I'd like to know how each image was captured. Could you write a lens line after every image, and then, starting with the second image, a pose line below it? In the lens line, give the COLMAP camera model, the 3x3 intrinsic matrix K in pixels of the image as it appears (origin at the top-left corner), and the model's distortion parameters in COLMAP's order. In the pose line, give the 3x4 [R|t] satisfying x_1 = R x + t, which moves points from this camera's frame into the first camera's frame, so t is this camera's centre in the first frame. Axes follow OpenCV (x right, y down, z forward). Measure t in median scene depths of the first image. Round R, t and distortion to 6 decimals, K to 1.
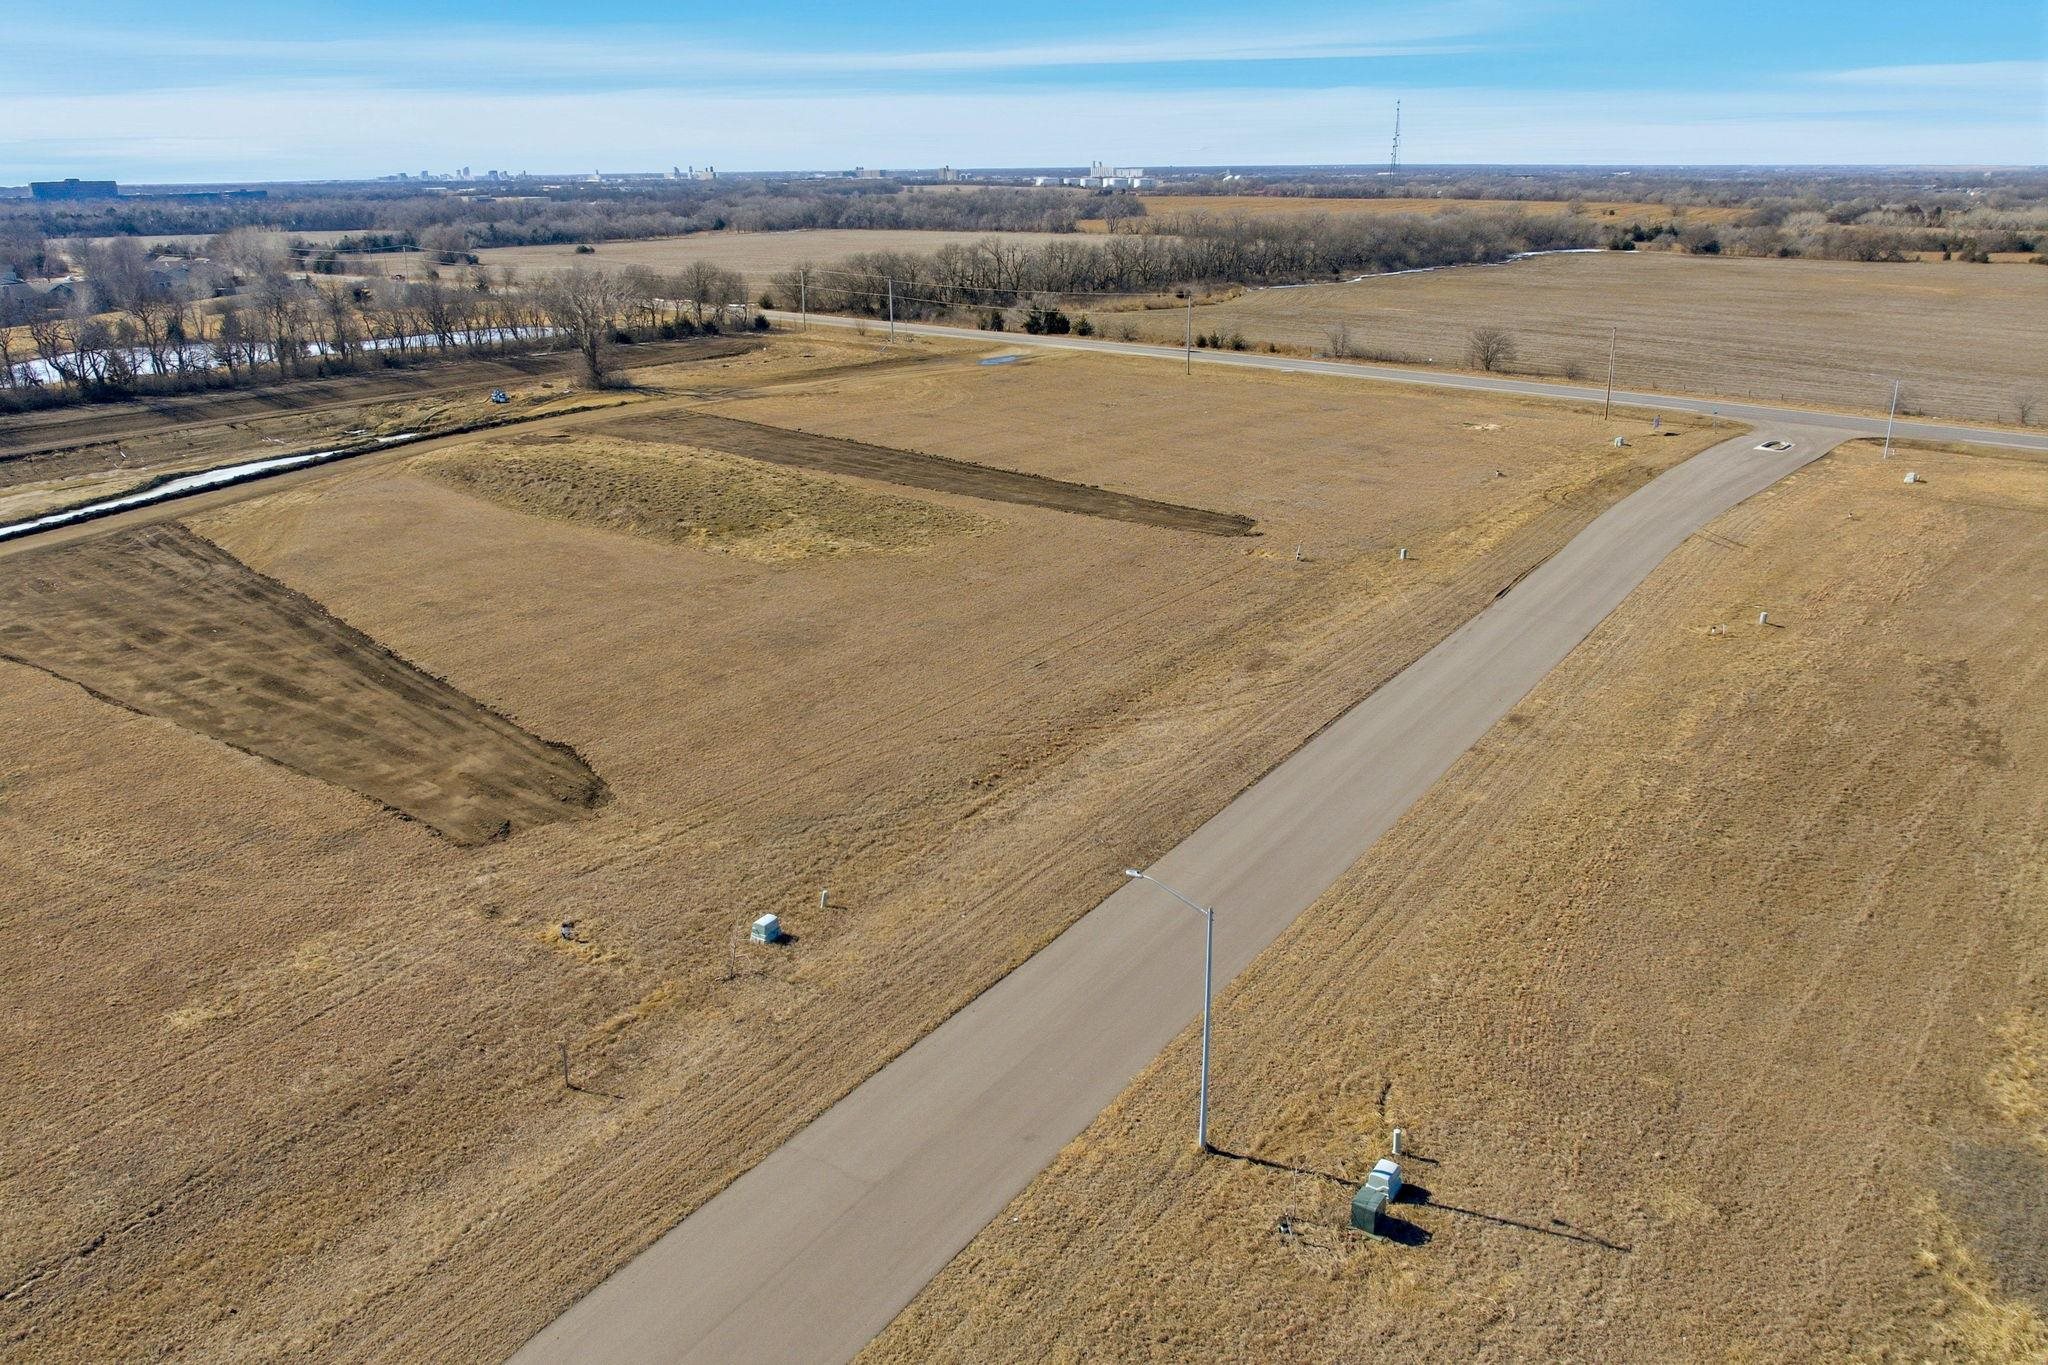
lens RADIAL K [[1445.7, 0, 1024.0], [0, 1445.7, 682.5], [0, 0, 1]] dist [-0.031369, -0.005527]
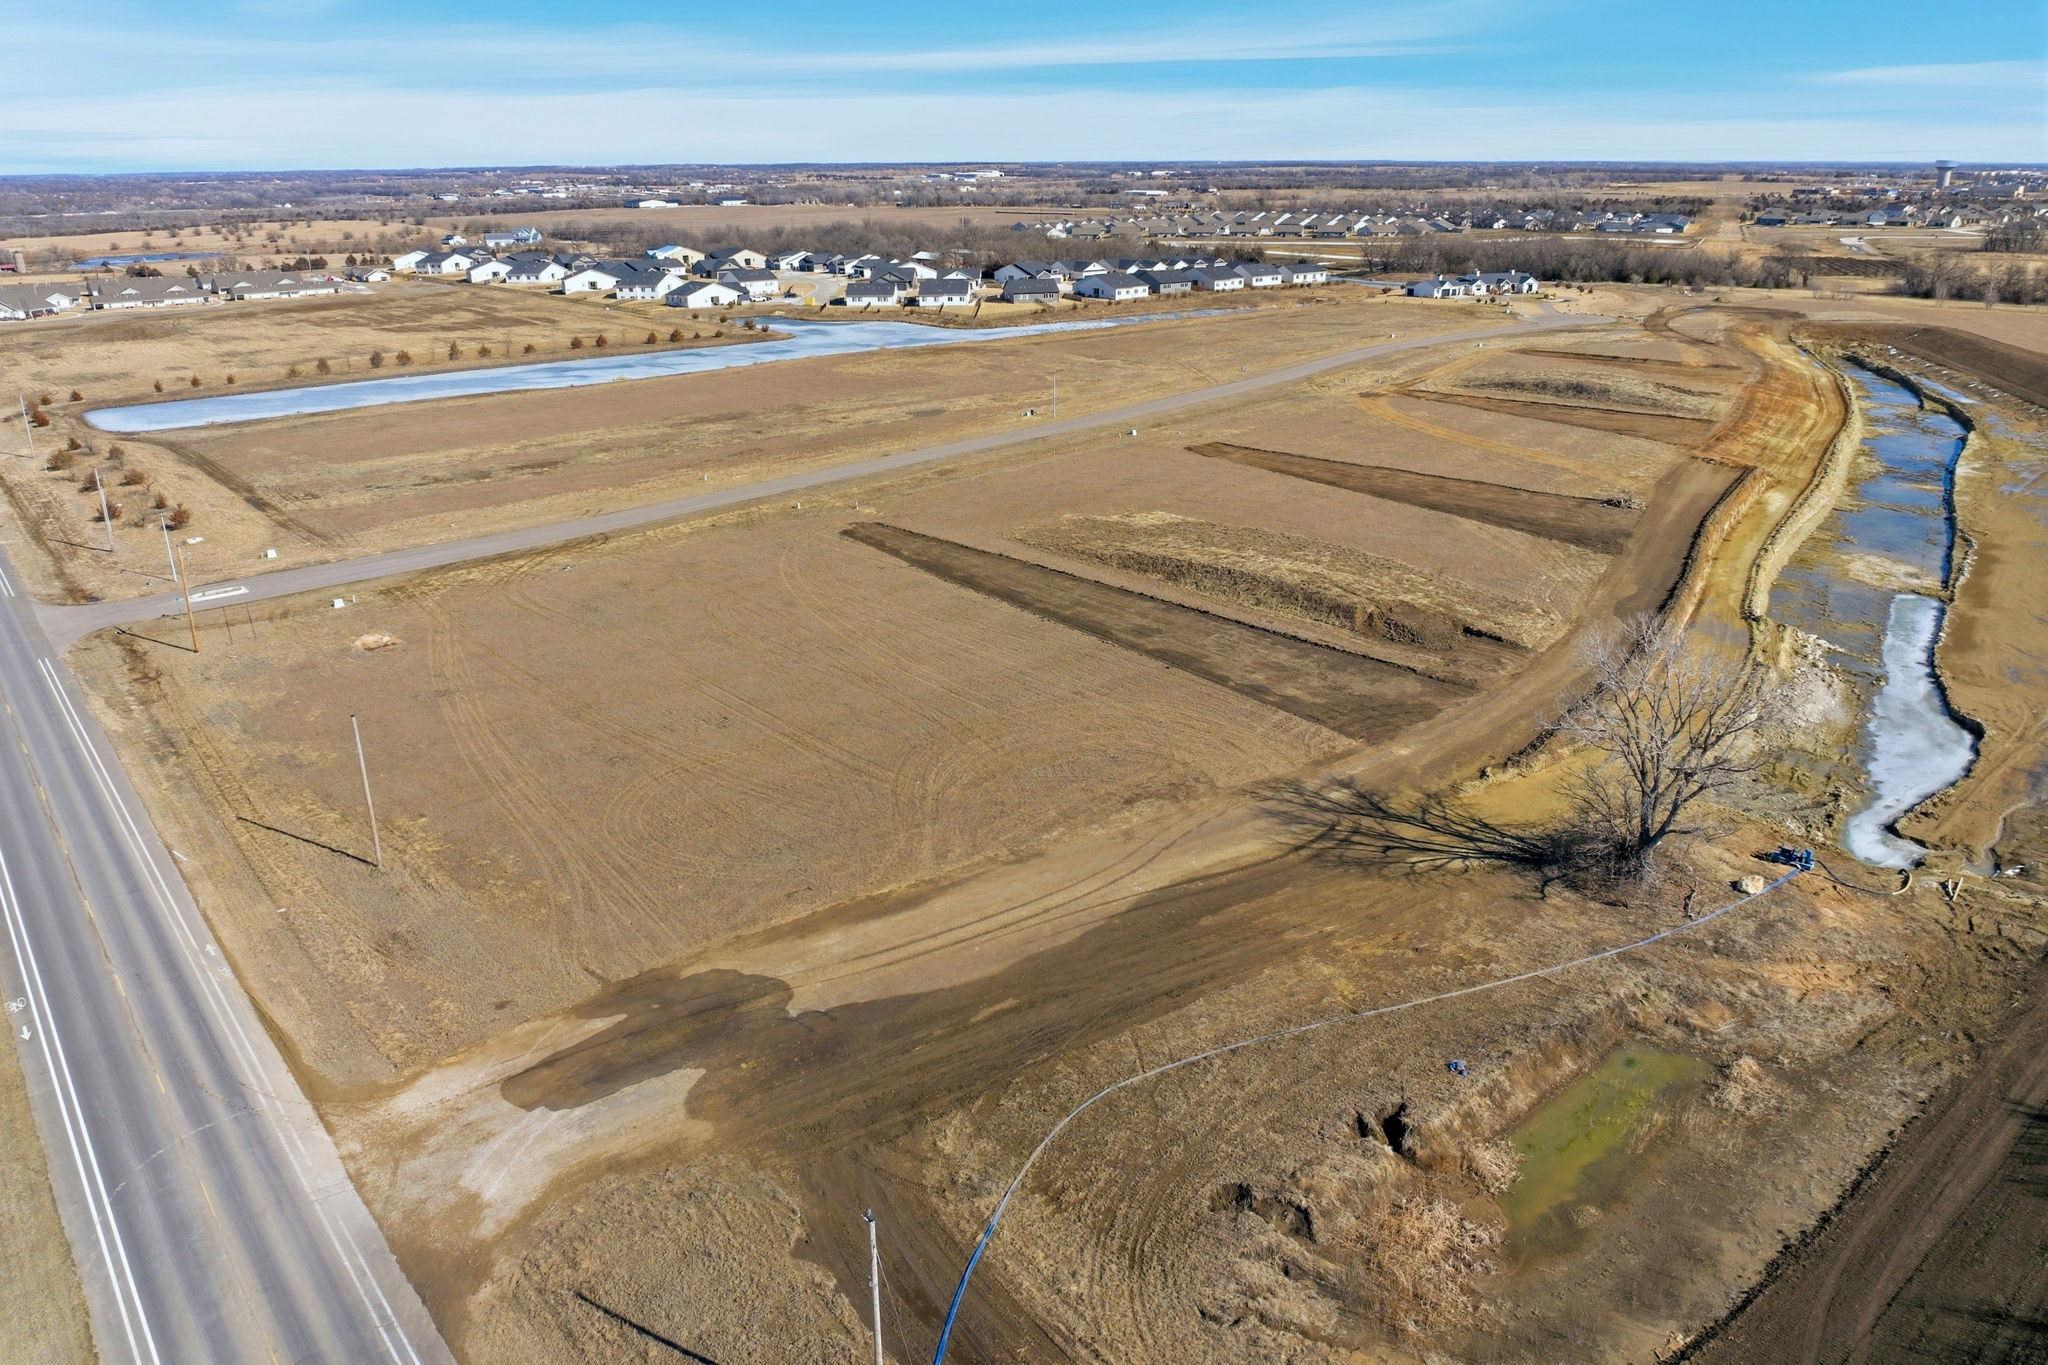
lens RADIAL K [[1445.7, 0, 1024.0], [0, 1445.7, 682.5], [0, 0, 1]] dist [-0.031369, -0.005527]
pose [[-0.984158, -0.044215, 0.171690, -0.403042], [0.076377, 0.768196, 0.635643, -1.286406], [-0.159997, 0.638686, -0.752649, 3.041504]]
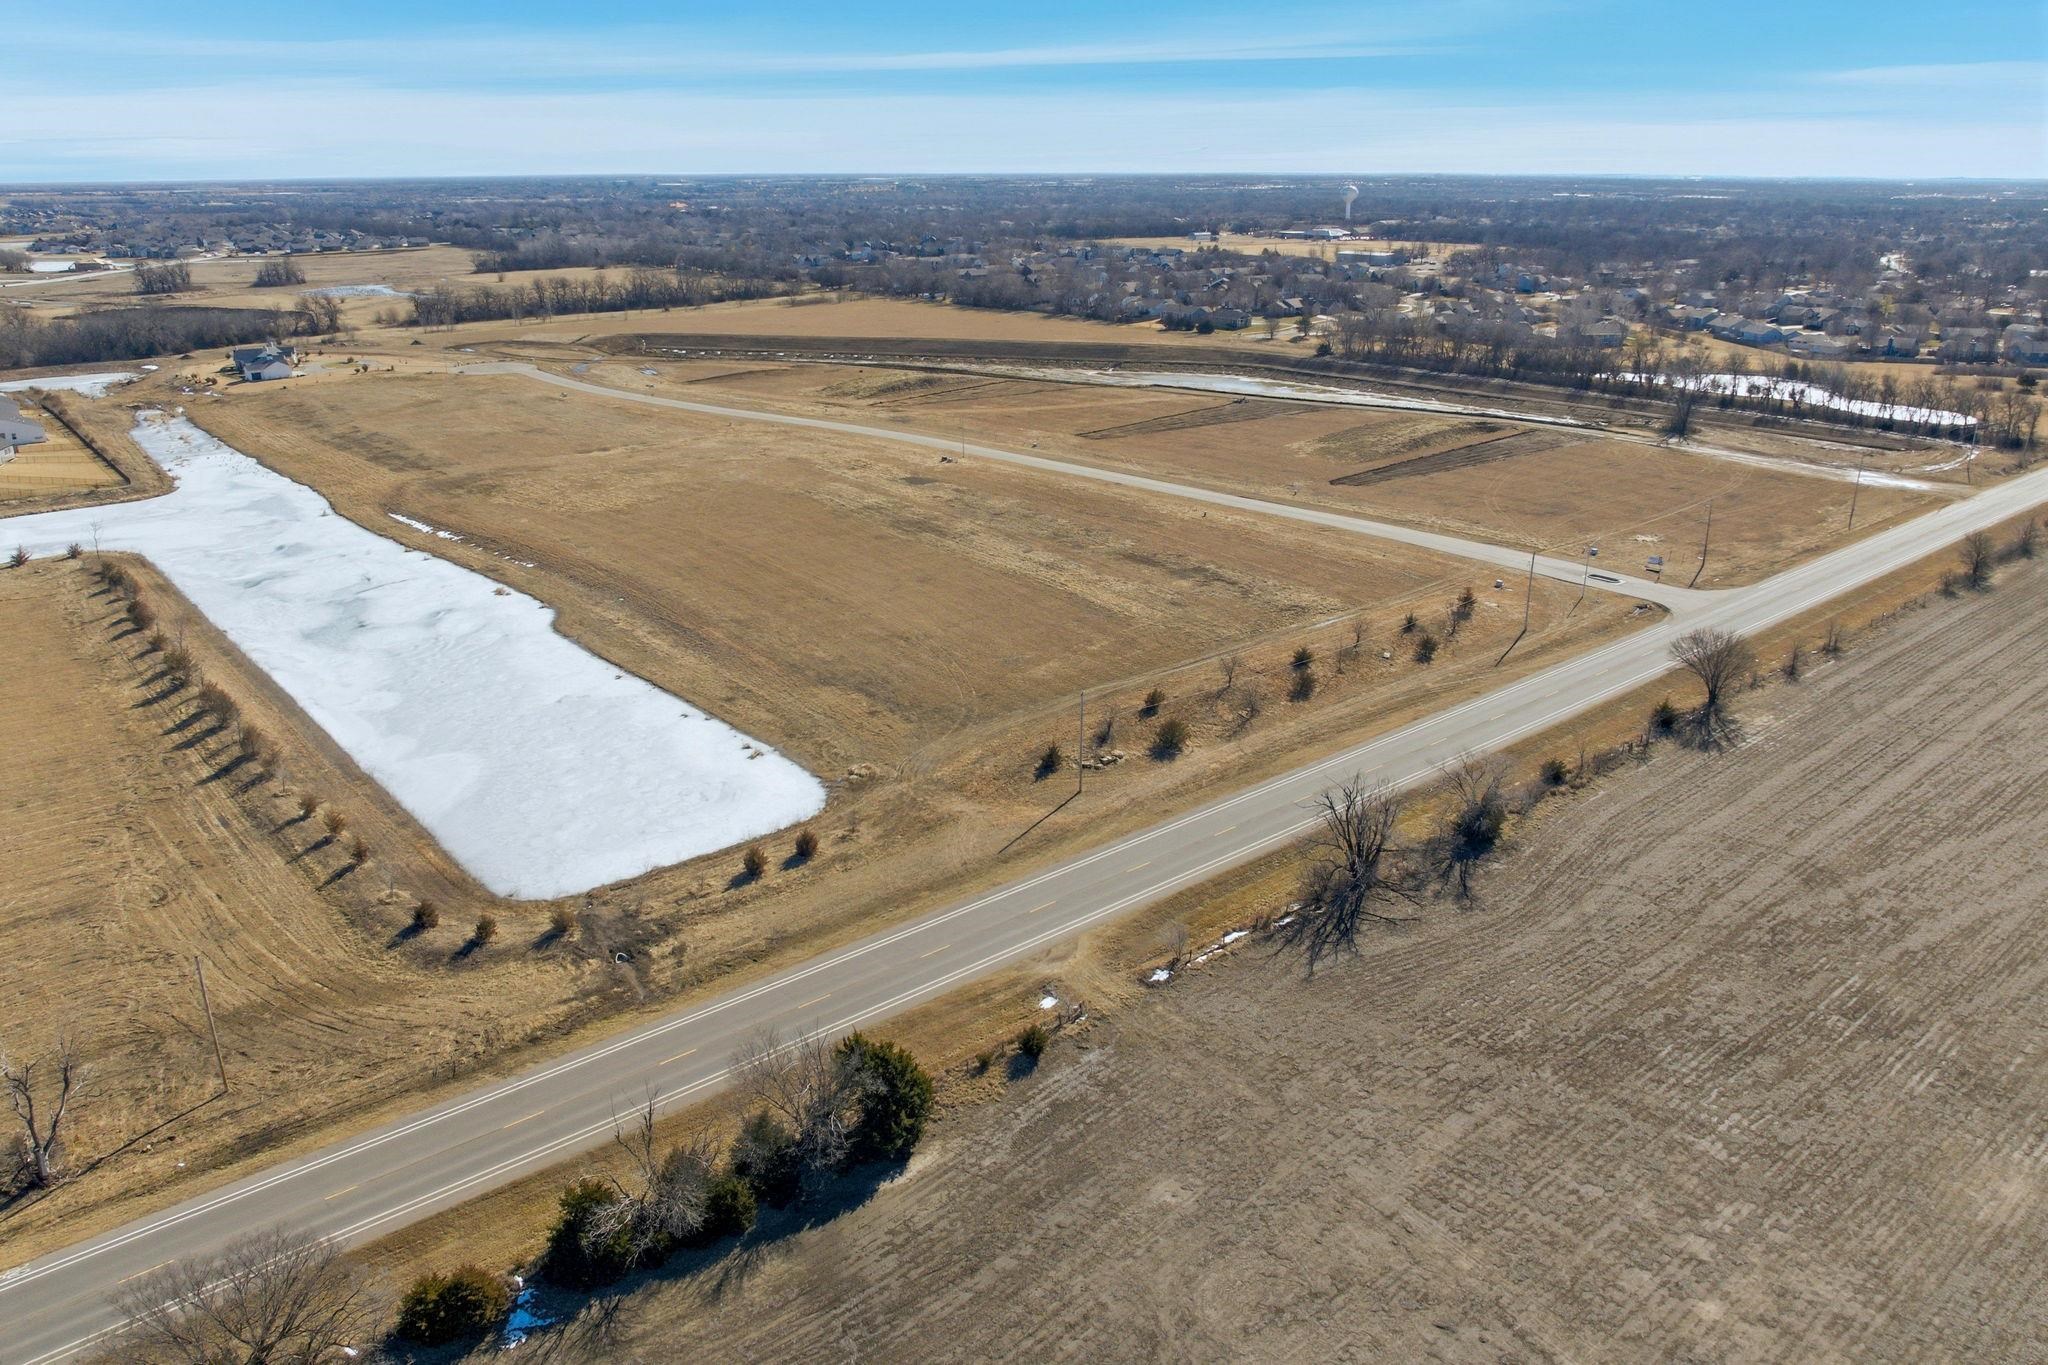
lens RADIAL K [[1464.0, 0, 1027.3], [0, 1464.0, 631.2], [0, 0, 1]] dist [-0.038482, 0.000978]
pose [[-0.162031, 0.309816, -0.936888, 3.557430], [-0.333217, 0.876487, 0.347471, -0.770589], [0.928823, 0.368488, -0.038782, 0.941126]]
